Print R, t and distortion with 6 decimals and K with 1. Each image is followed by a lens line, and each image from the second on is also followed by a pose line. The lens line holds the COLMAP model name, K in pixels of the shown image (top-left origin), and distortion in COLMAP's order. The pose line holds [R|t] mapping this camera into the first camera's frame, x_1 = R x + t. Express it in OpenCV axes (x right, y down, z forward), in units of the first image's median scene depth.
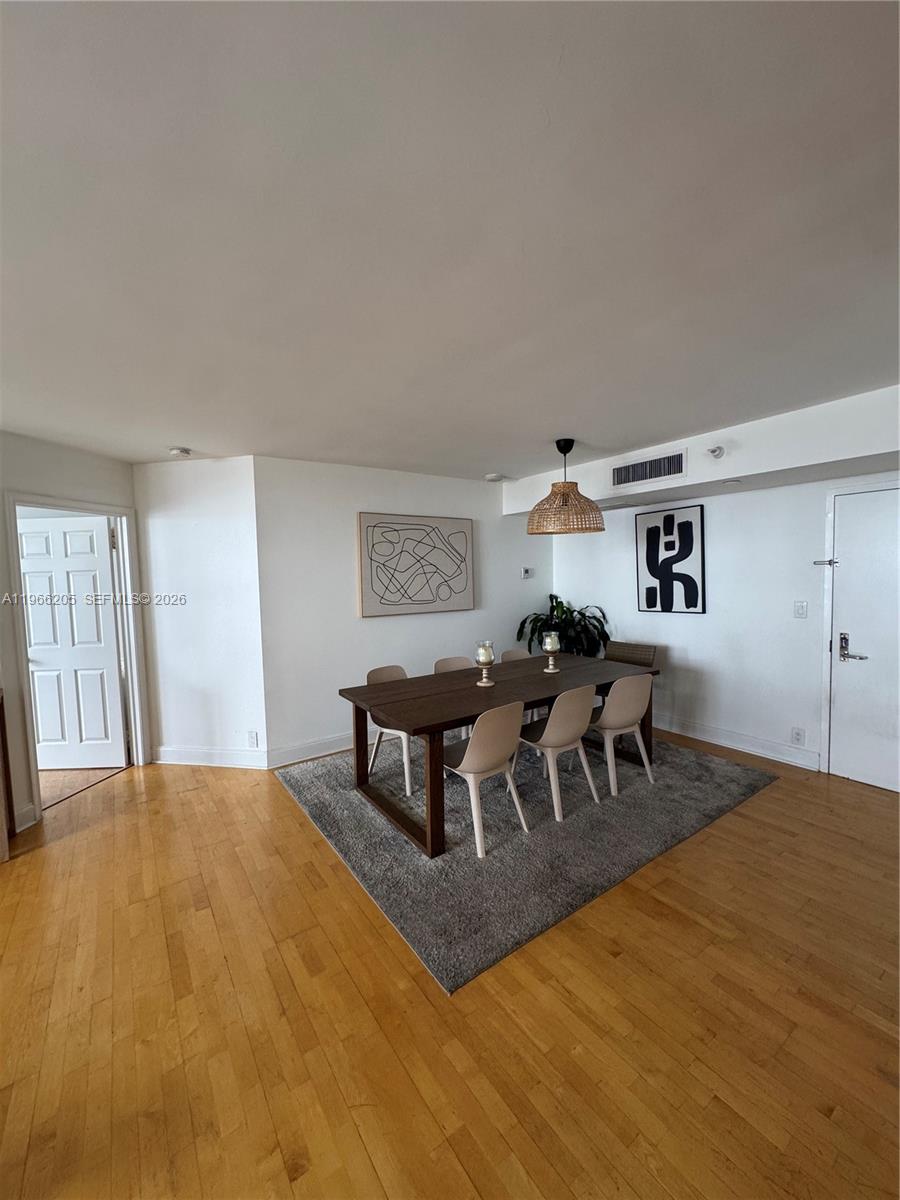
lens RADIAL K [[478.0, 0, 450.1], [0, 478.0, 602.1], [0, 0, 1]] dist [-0.005683, 0.000975]
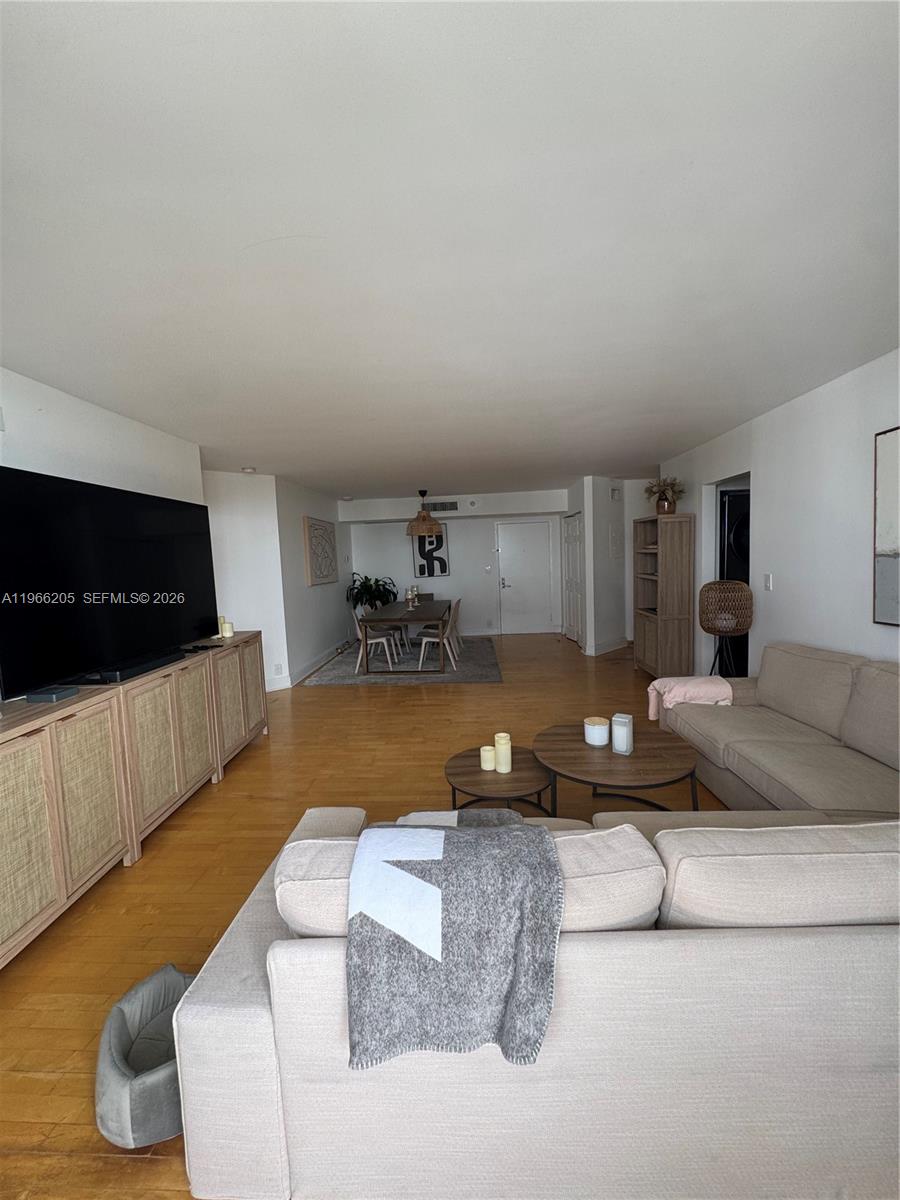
lens RADIAL K [[478.0, 0, 447.2], [0, 478.0, 596.6], [0, 0, 1]] dist [-0.005683, 0.000975]
pose [[0.612291, -0.066139, 0.787861, -1.191367], [0.080323, 0.996543, 0.021234, 0.074448], [-0.786542, 0.050282, 0.615487, -0.297705]]
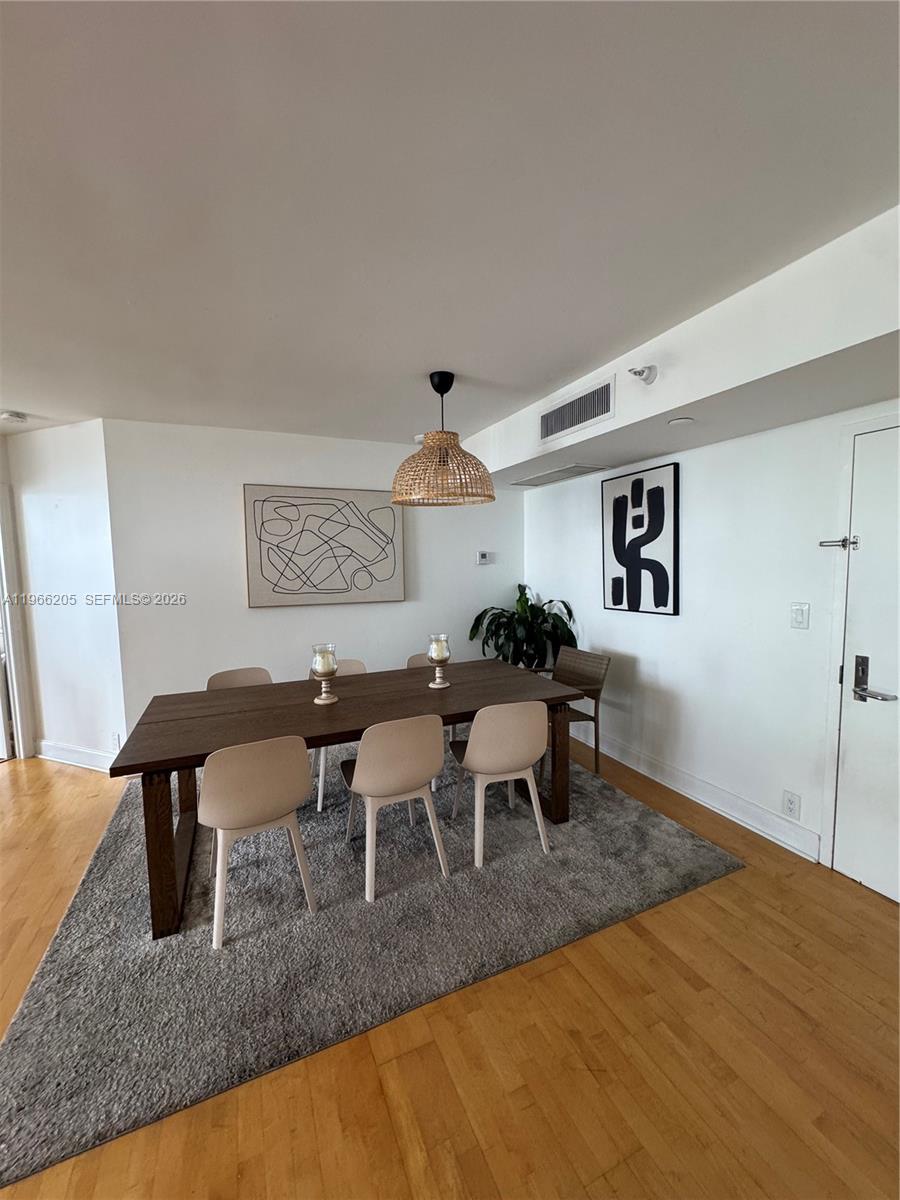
lens RADIAL K [[478.0, 0, 451.8], [0, 478.0, 601.4], [0, 0, 1]] dist [-0.005683, 0.000975]
pose [[0.982033, 0.024960, -0.187050, 0.349437], [-0.019586, 0.999342, 0.030526, -0.013233], [0.187689, -0.026314, 0.981876, 0.241267]]
